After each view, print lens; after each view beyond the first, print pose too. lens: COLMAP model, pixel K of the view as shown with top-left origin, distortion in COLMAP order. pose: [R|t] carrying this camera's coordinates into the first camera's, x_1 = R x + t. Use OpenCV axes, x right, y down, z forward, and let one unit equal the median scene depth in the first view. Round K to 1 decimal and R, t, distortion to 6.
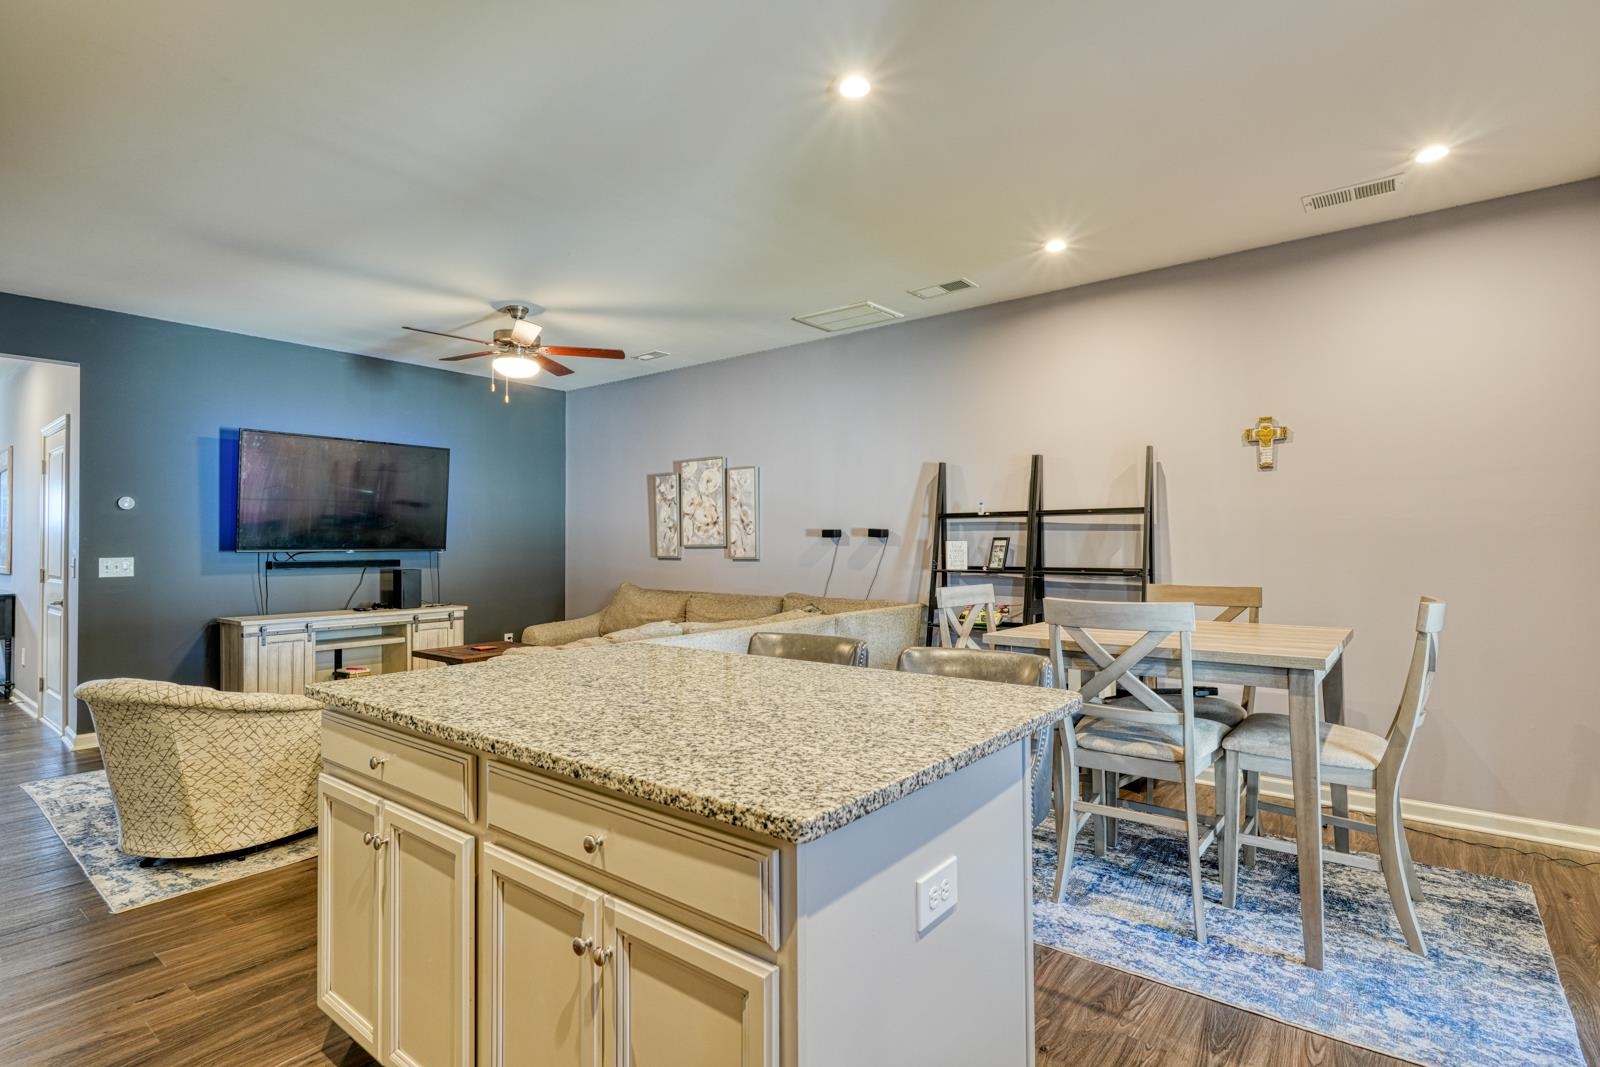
lens RADIAL K [[788.7, 0, 805.8], [0, 788.7, 531.2], [0, 0, 1]] dist [0.002113, 0.000091]
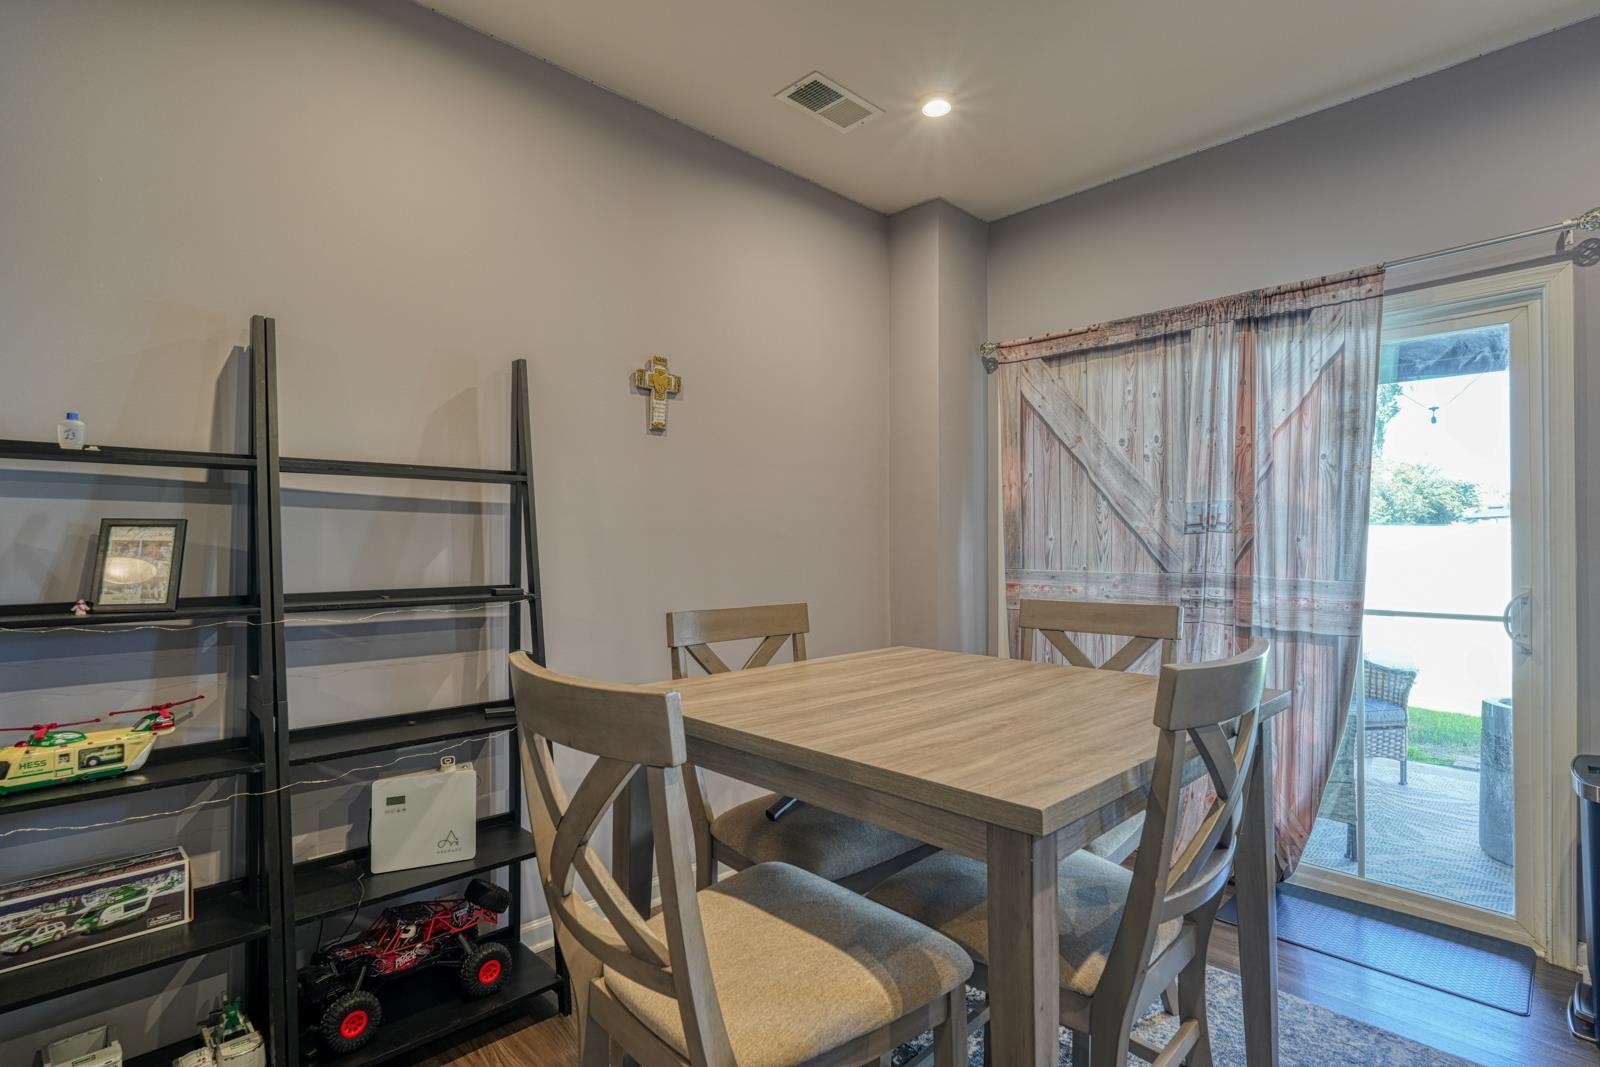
lens RADIAL K [[788.7, 0, 809.8], [0, 788.7, 534.5], [0, 0, 1]] dist [0.002113, 0.000091]
pose [[0.124322, 0.013231, 0.992154, -0.062597], [-0.015046, 0.999821, -0.011448, 0.012387], [-0.992128, -0.013505, 0.124499, 0.567911]]
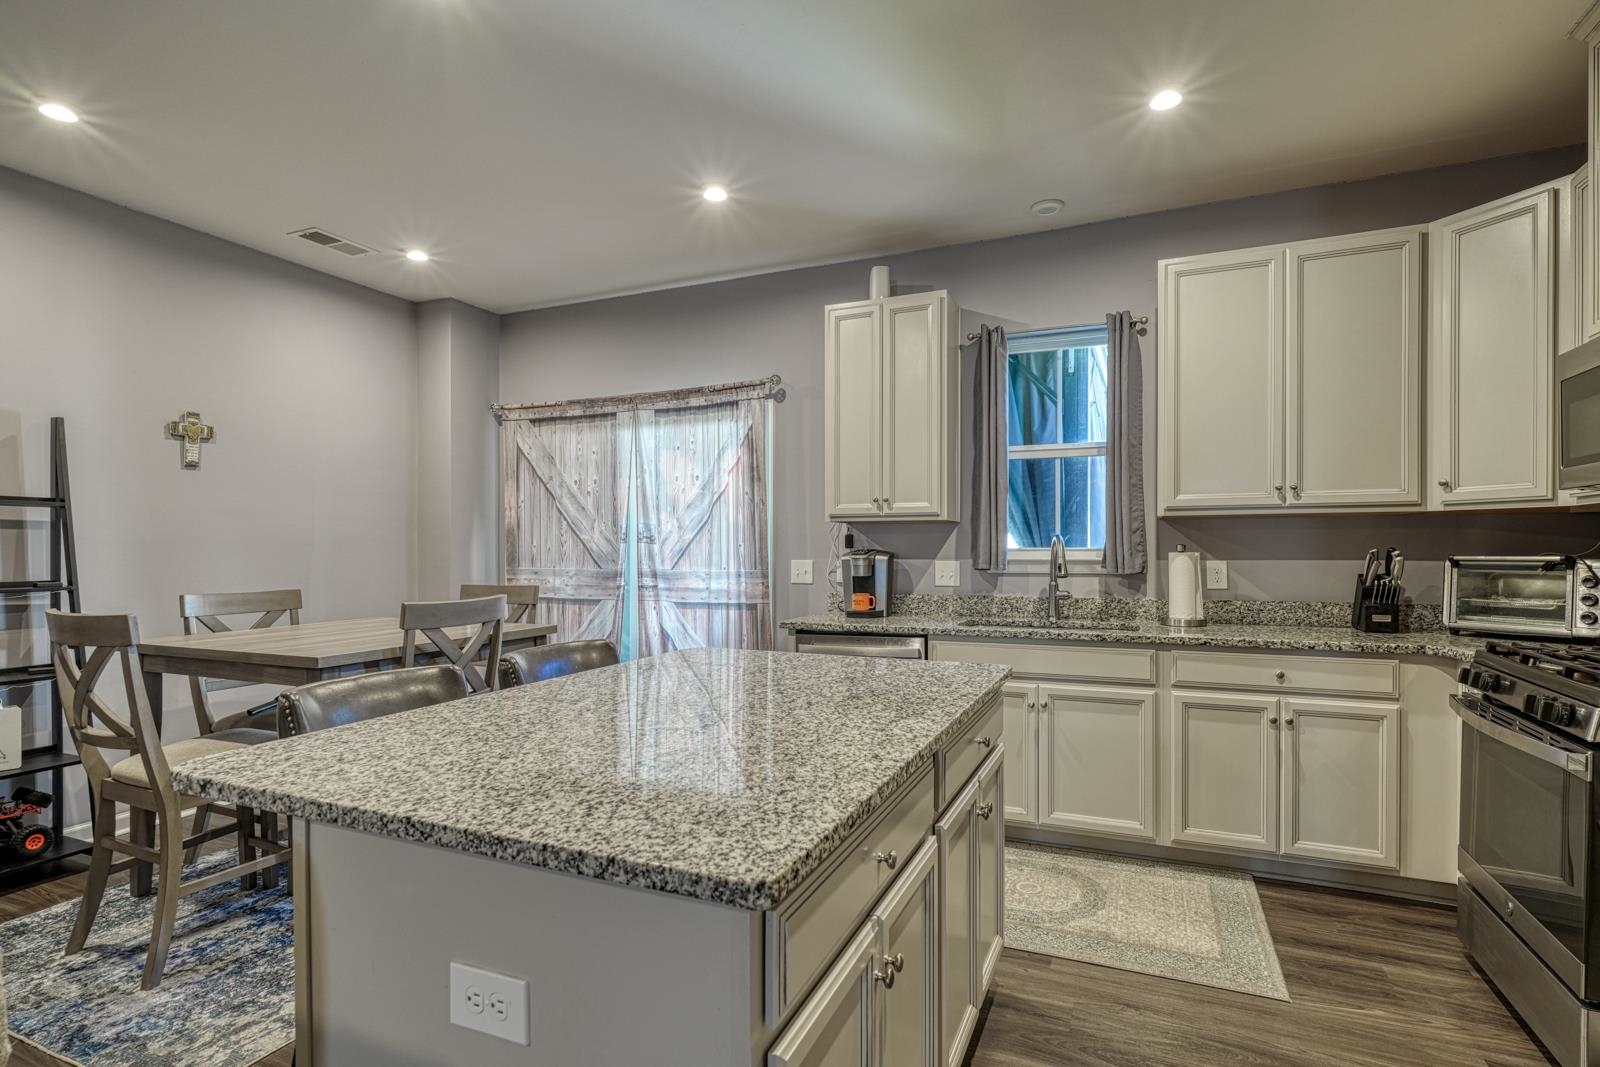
lens RADIAL K [[788.7, 0, 803.1], [0, 788.7, 553.2], [0, 0, 1]] dist [0.002113, 0.000091]
pose [[-0.259760, -0.005193, 0.965659, -0.372600], [-0.013830, 0.999903, 0.001657, 0.008181], [-0.965574, -0.012924, -0.259807, 0.393839]]
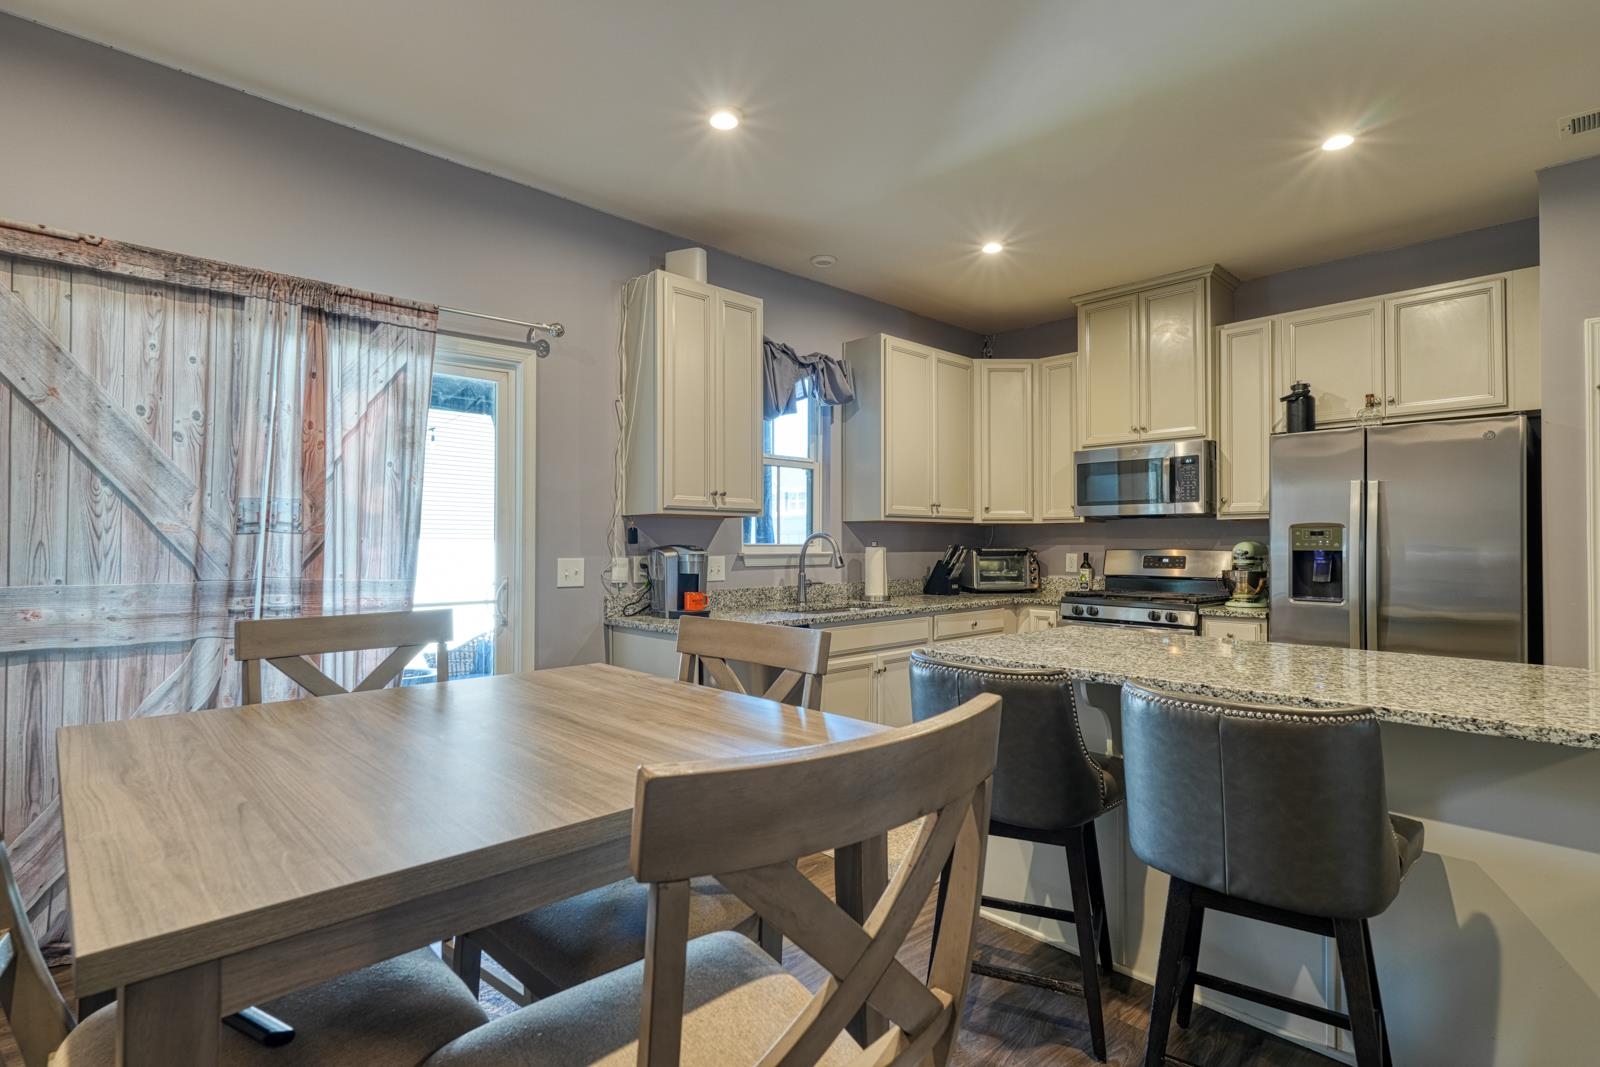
lens RADIAL K [[788.7, 0, 812.0], [0, 788.7, 534.0], [0, 0, 1]] dist [0.002113, 0.000091]
pose [[-0.992692, 0.001533, 0.120668, 0.121138], [-0.001903, 0.999596, -0.028359, 0.014470], [-0.120663, -0.028381, -0.992288, 0.800974]]
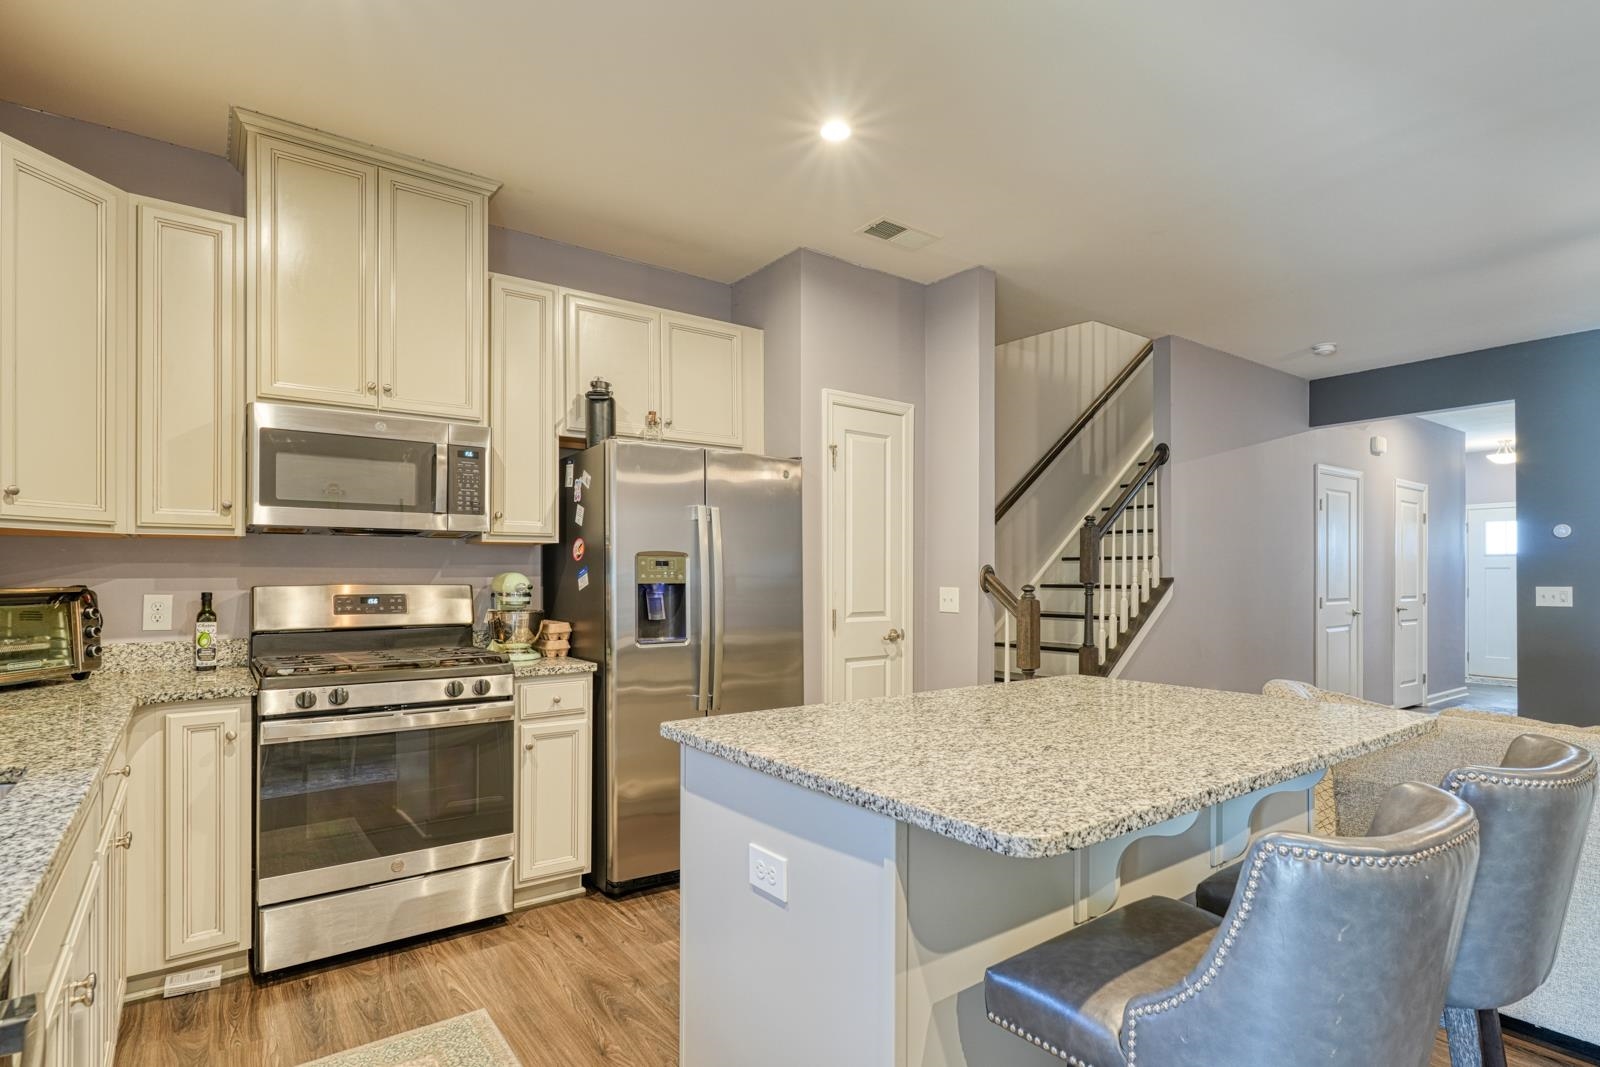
lens RADIAL K [[788.7, 0, 795.5], [0, 788.7, 572.4], [0, 0, 1]] dist [0.002113, 0.000091]
pose [[-0.263013, 0.000495, -0.964792, 0.305663], [0.015318, 0.999876, -0.003663, 0.004151], [0.964671, -0.015742, -0.262988, 0.321893]]
